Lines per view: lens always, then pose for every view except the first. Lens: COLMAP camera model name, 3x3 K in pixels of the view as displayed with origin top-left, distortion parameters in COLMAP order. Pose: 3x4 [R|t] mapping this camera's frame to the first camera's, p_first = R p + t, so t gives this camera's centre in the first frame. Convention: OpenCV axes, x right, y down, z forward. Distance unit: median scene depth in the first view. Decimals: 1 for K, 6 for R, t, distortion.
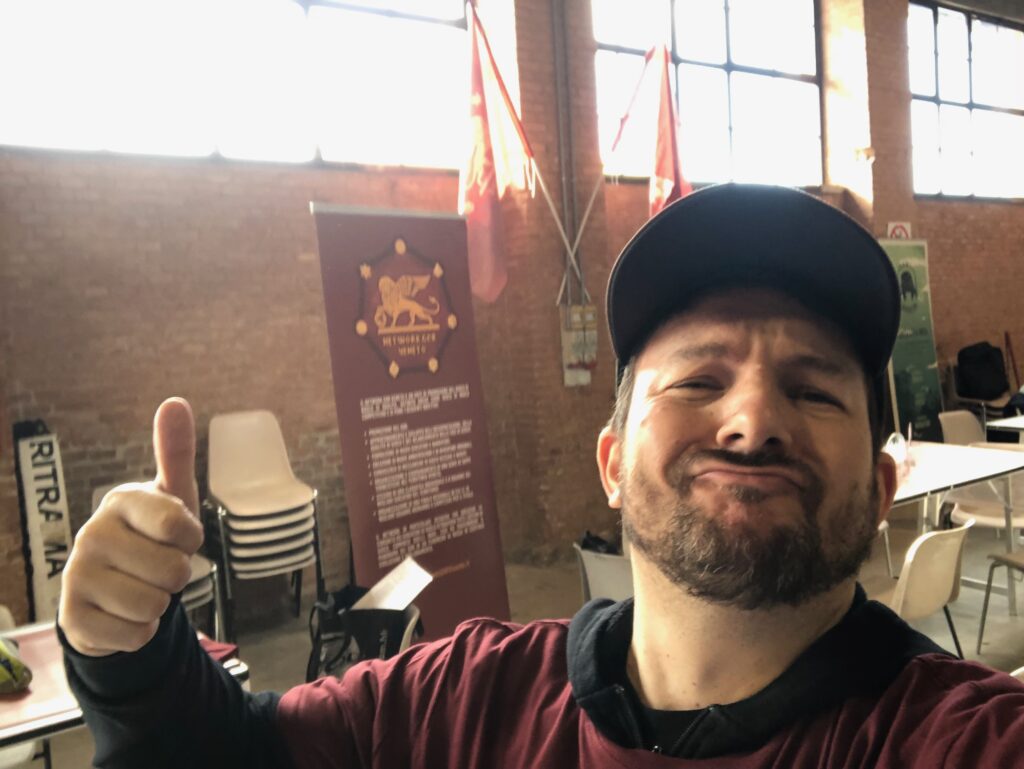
lens RADIAL K [[962.7, 0, 512.0], [0, 962.7, 384.5], [0, 0, 1]] dist [0.038042, -0.006958]
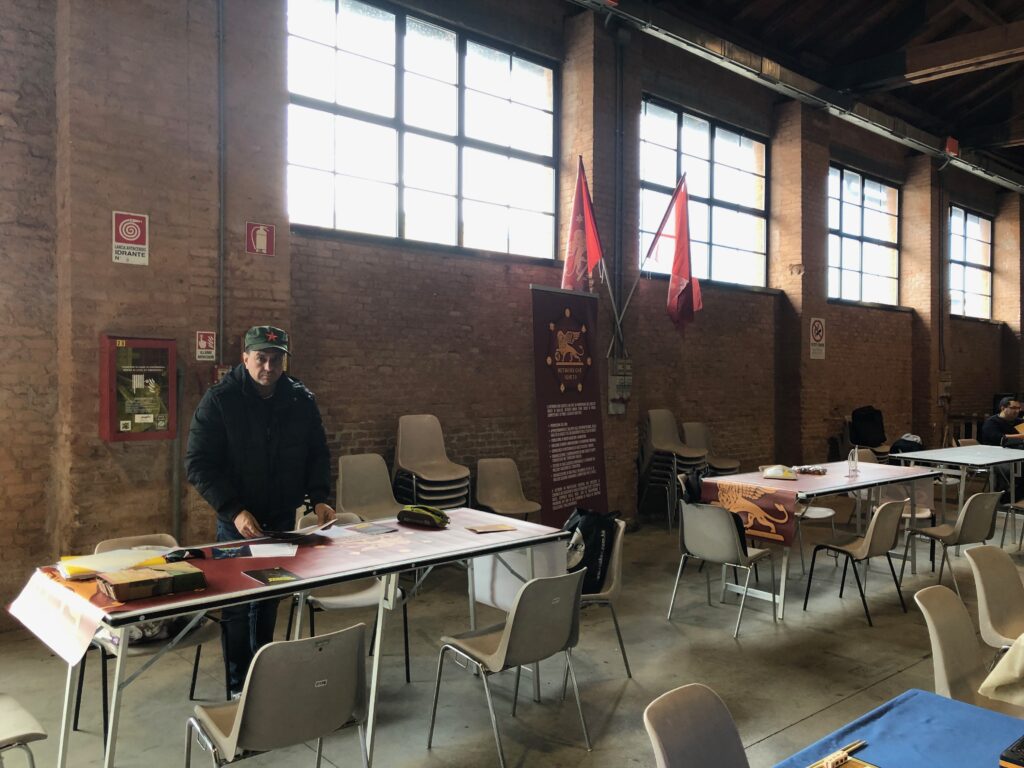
lens RADIAL K [[840.3, 0, 512.0], [0, 840.3, 384.0], [0, 0, 1]] dist [0.045234, -0.001136]
pose [[0.993153, 0.063603, 0.097992, -0.258415], [-0.057645, 0.996380, -0.062478, 0.052683], [-0.101611, 0.056401, 0.993224, -0.288407]]
